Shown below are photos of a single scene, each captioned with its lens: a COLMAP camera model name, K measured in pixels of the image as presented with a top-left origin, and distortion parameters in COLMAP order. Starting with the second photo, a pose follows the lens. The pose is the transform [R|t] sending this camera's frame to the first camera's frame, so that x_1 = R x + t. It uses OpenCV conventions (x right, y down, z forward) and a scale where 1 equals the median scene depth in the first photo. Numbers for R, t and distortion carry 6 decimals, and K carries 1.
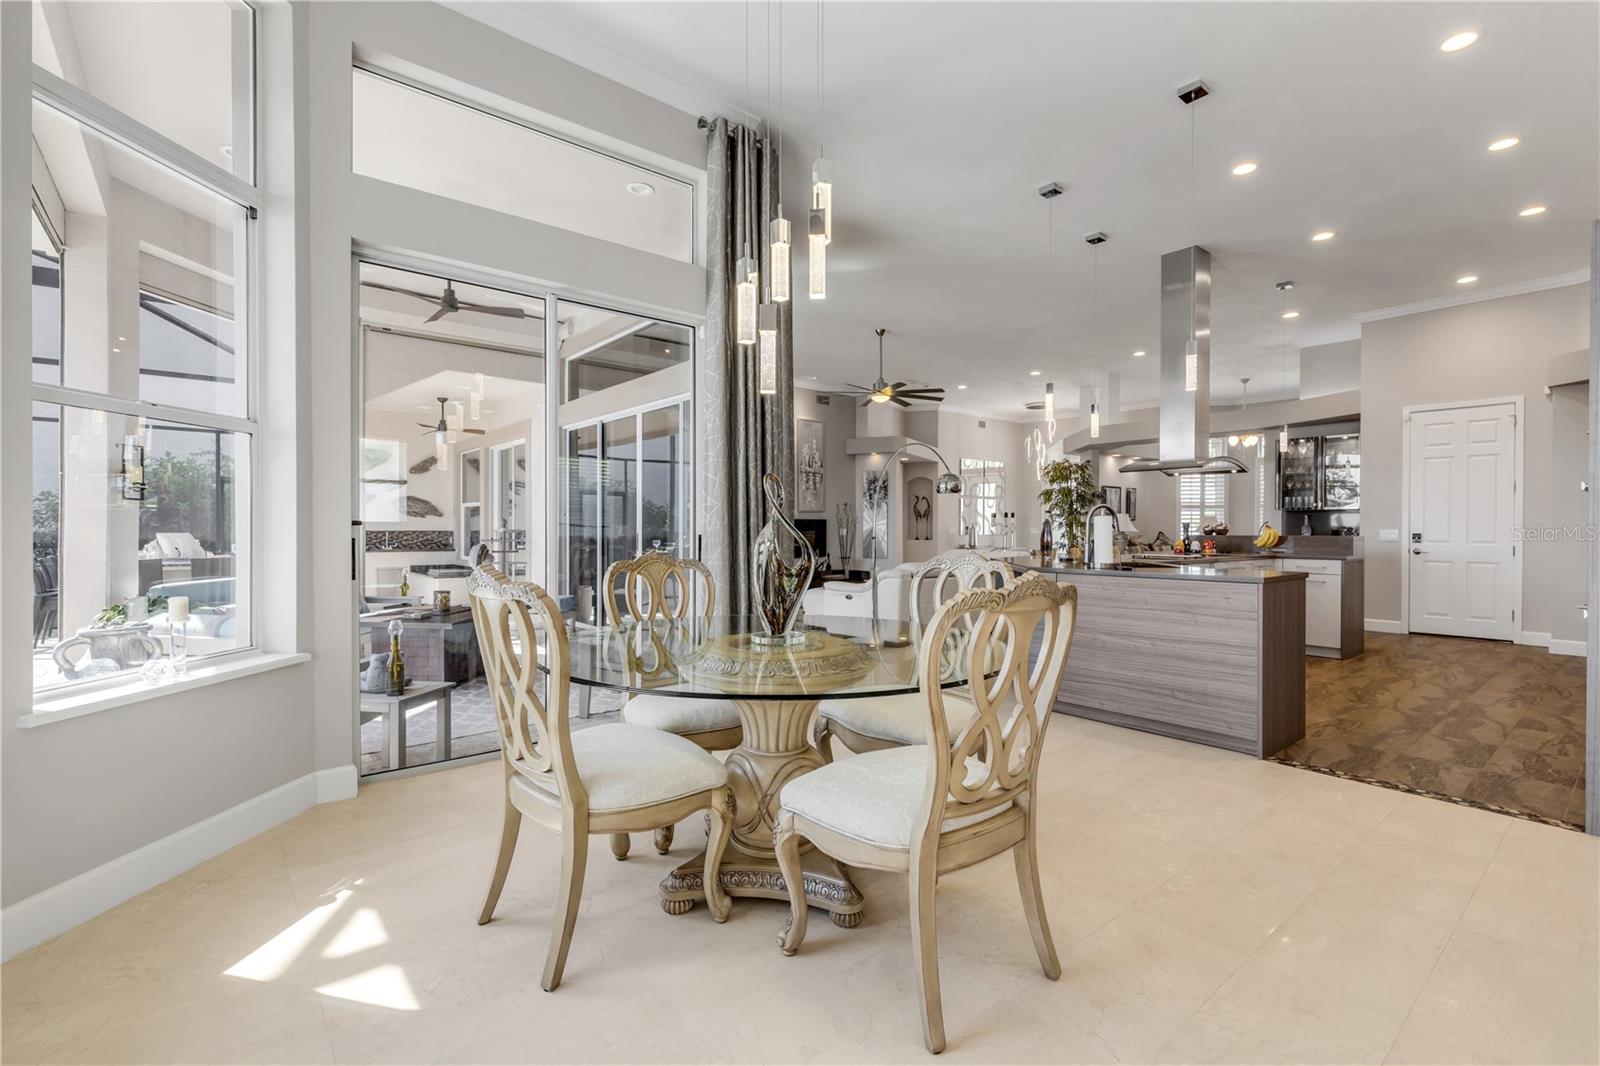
lens RADIAL K [[723.9, 0, 802.8], [0, 723.9, 531.6], [0, 0, 1]] dist [0.005459, -0.000195]
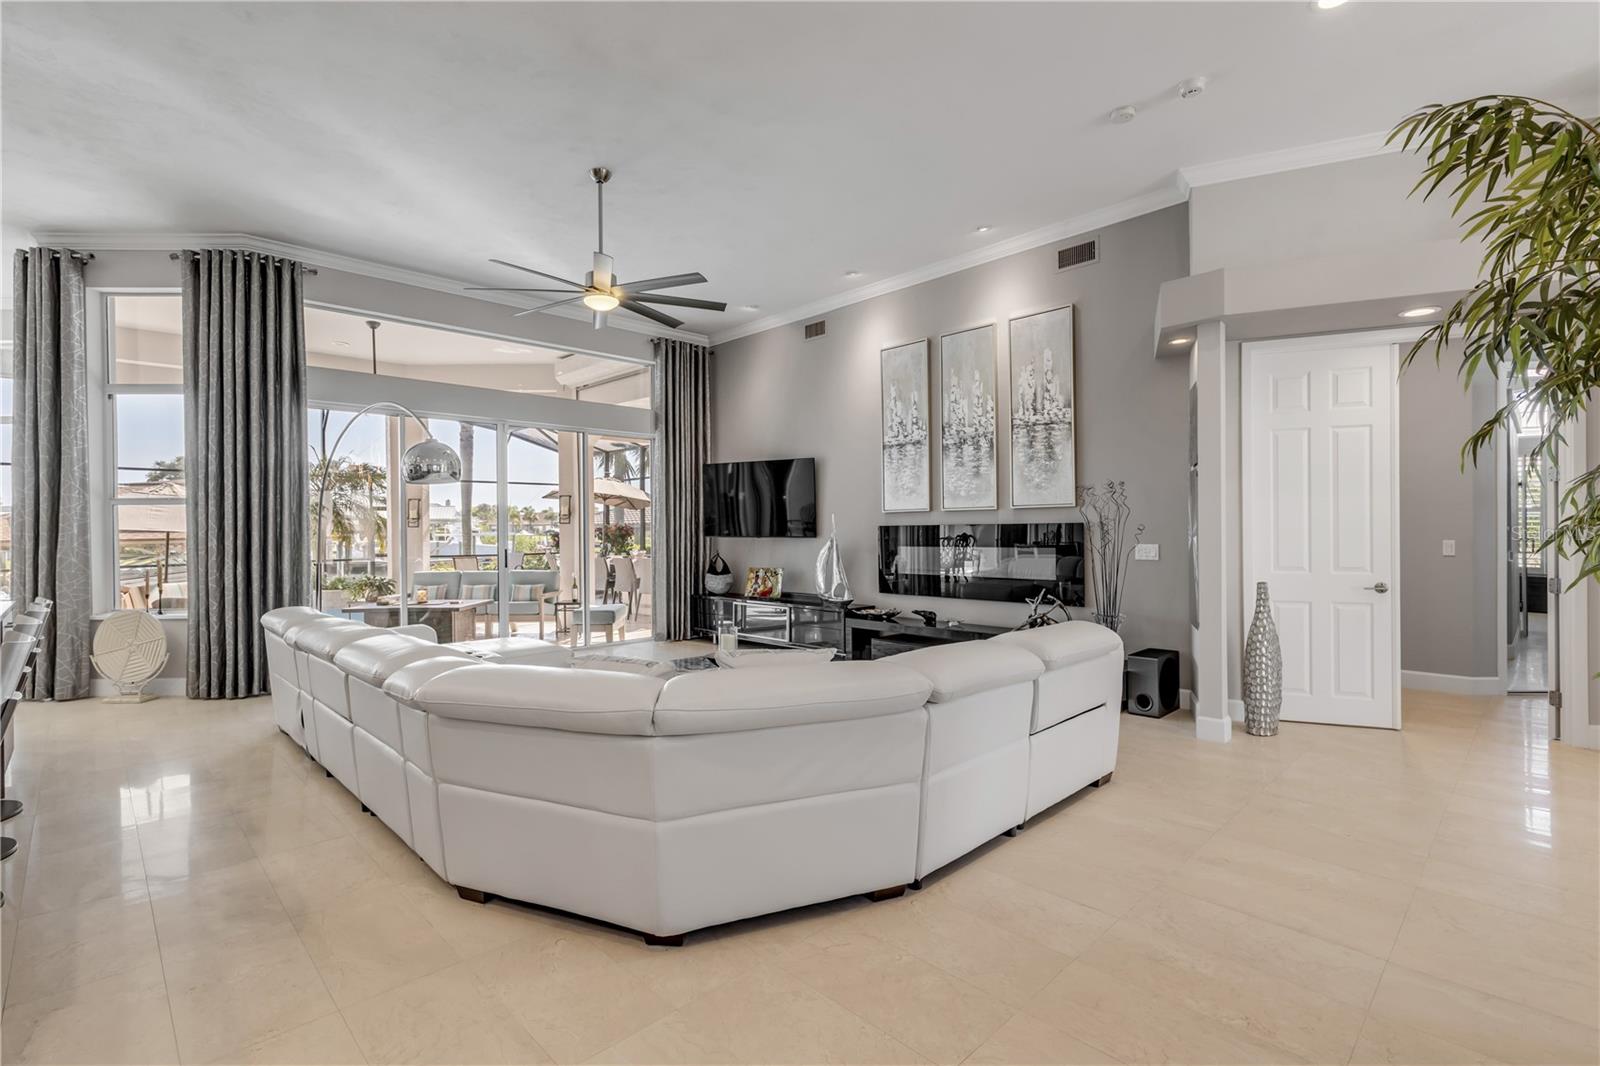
lens RADIAL K [[728.2, 0, 794.3], [0, 728.2, 531.5], [0, 0, 1]] dist [0.001510, 0.000408]
pose [[0.067667, 0.001404, -0.997707, 0.471218], [0.004731, 0.999987, 0.001728, -0.012797], [0.997697, -0.004837, 0.067659, 0.801811]]
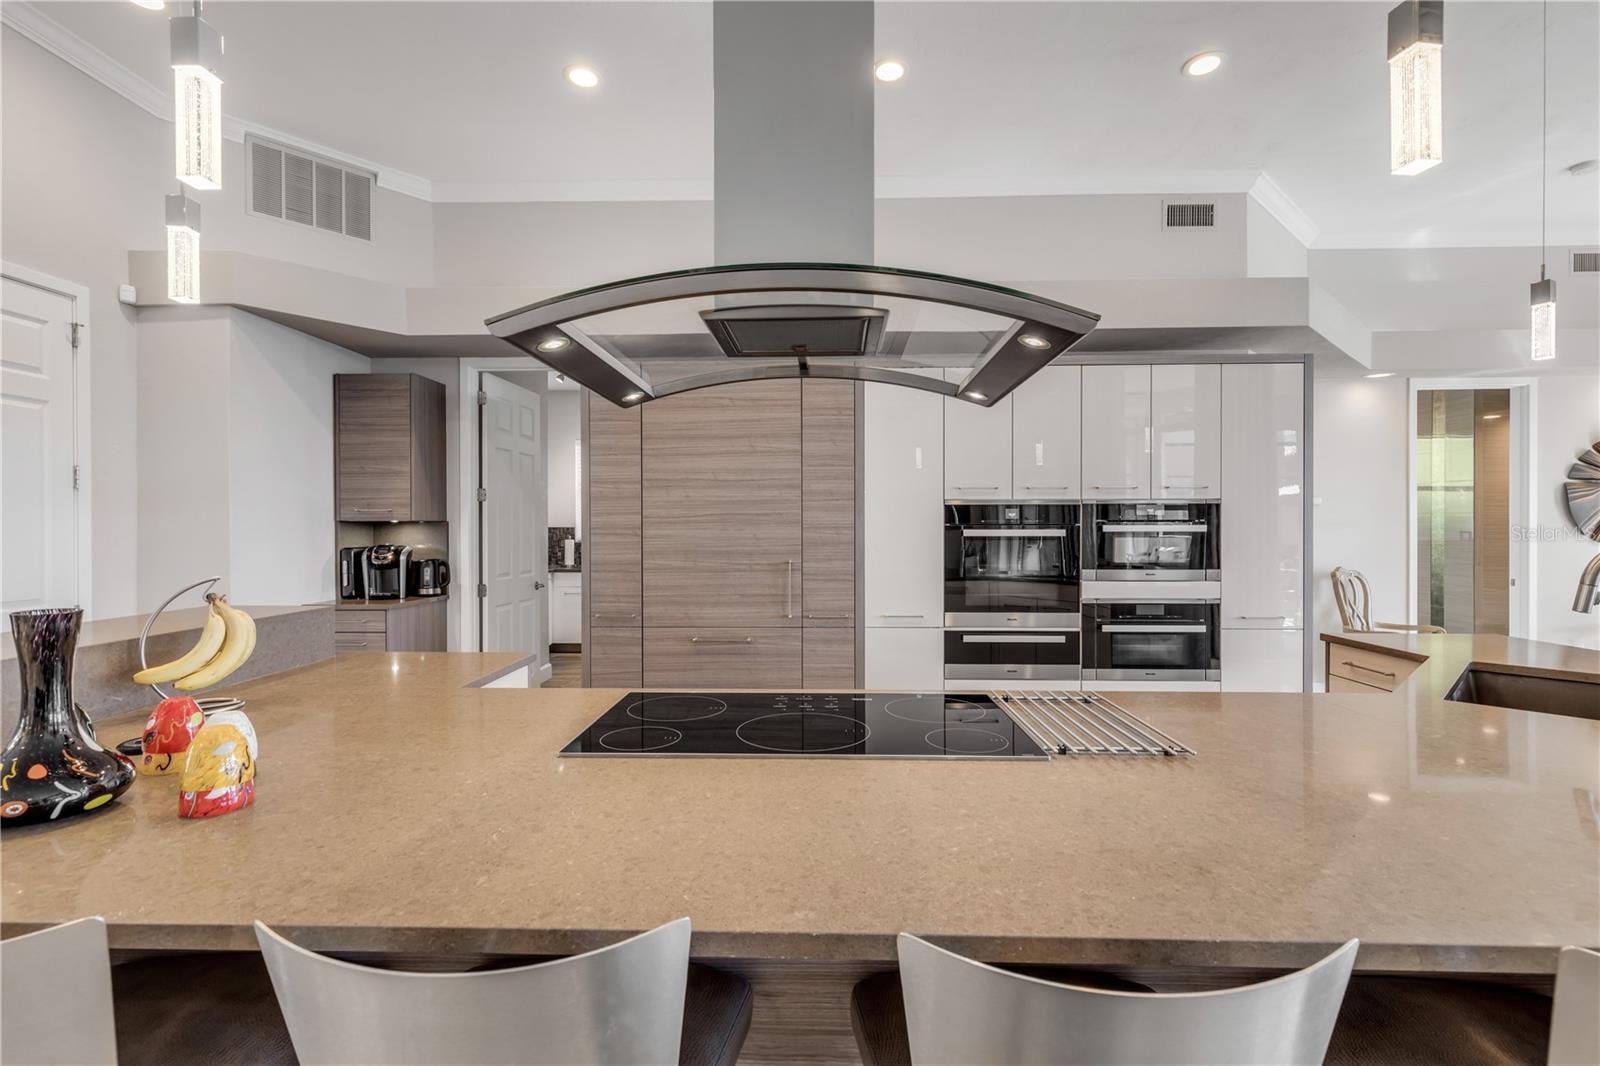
lens RADIAL K [[723.9, 0, 803.9], [0, 723.9, 529.0], [0, 0, 1]] dist [0.005459, -0.000195]
pose [[-0.745104, -0.002364, 0.666944, 0.193136], [0.003144, 0.999970, 0.007057, -0.018840], [-0.666941, 0.007355, -0.745074, 0.620554]]
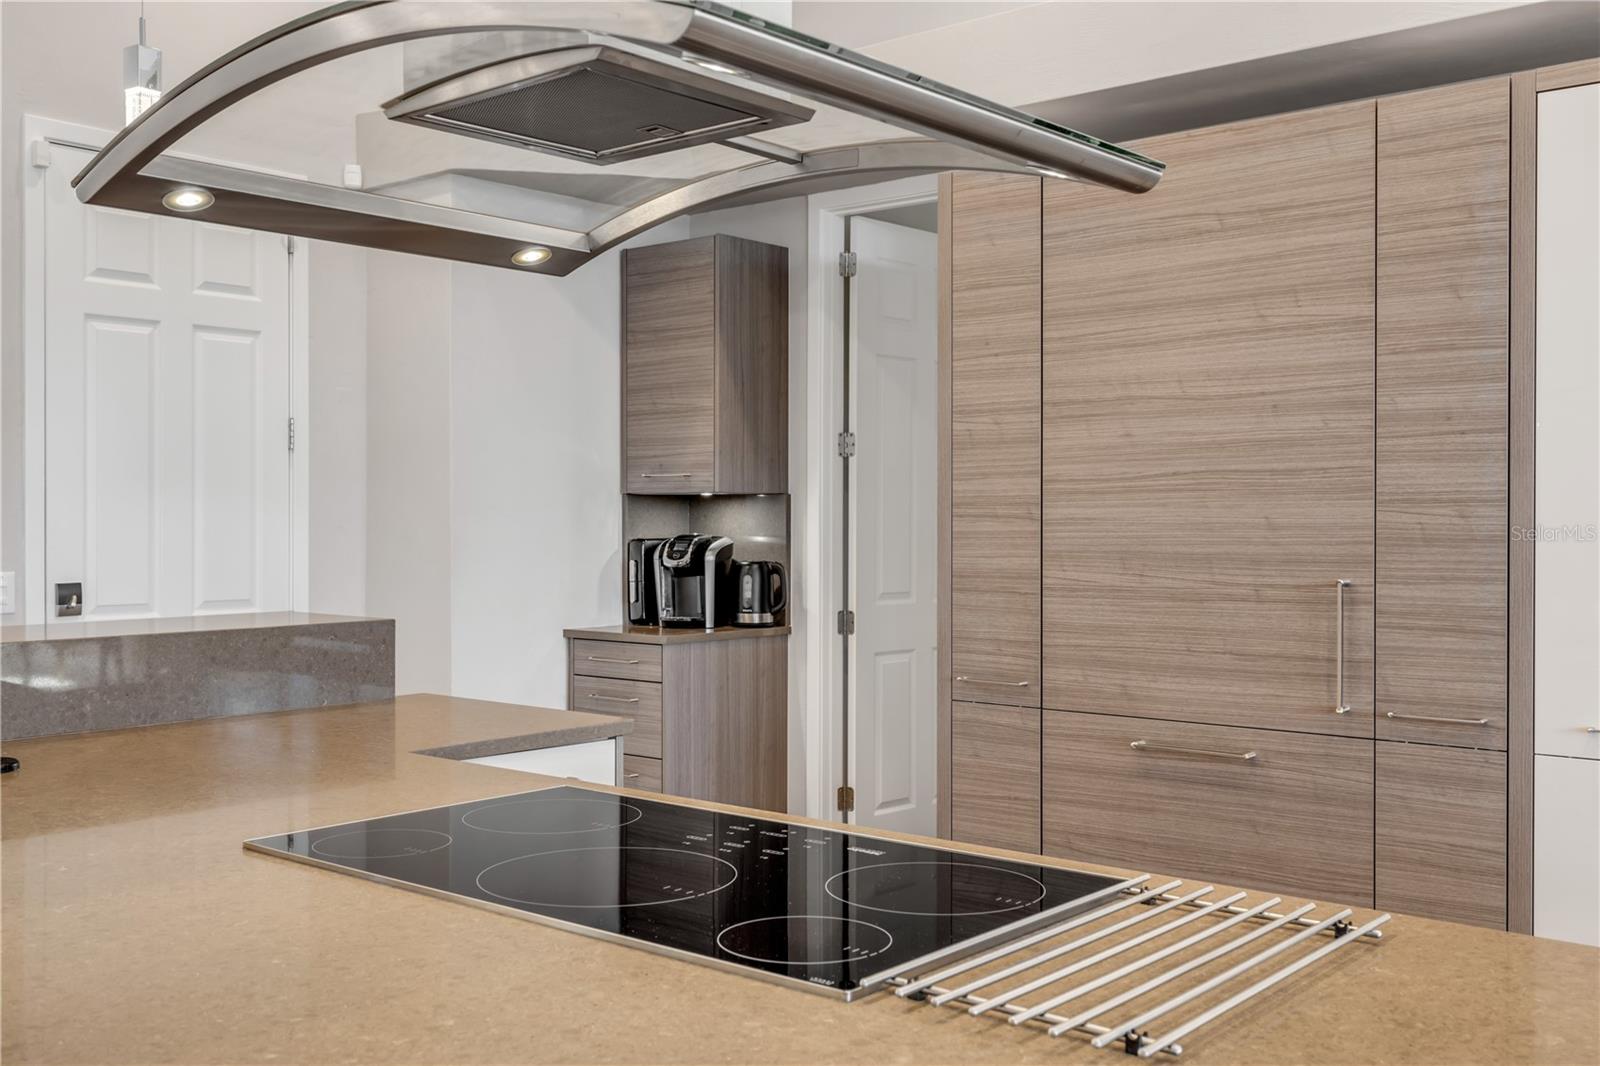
lens RADIAL K [[1560.7, 0, 787.2], [0, 1560.7, 529.3], [0, 0, 1]] dist [0.006203, 0.000000]
pose [[-0.166359, -0.010150, 0.986013, 0.137264], [0.002626, 0.999939, 0.010737, -0.015324], [-0.986062, 0.004376, -0.166322, 0.535236]]
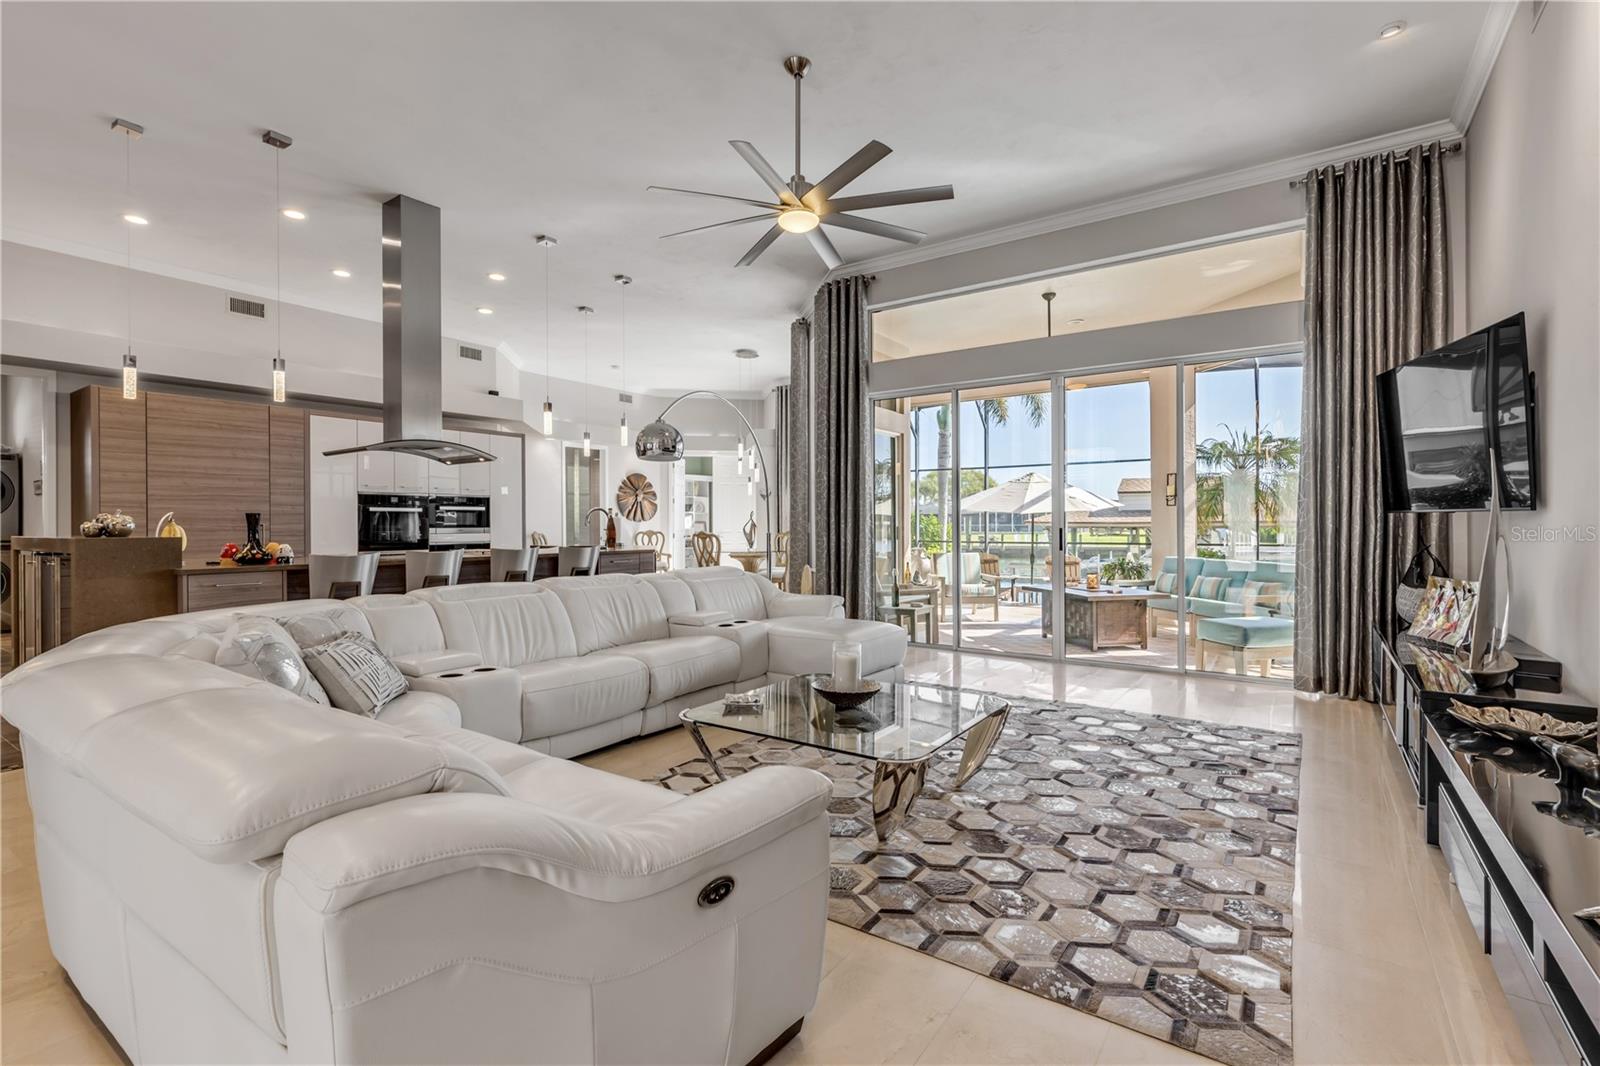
lens RADIAL K [[728.2, 0, 802.7], [0, 728.2, 530.2], [0, 0, 1]] dist [0.001510, 0.000408]
pose [[-0.964886, 0.003557, -0.262646, 0.162074], [0.000263, 0.999921, 0.012574, -0.003981], [0.262670, 0.012063, -0.964810, 1.037207]]
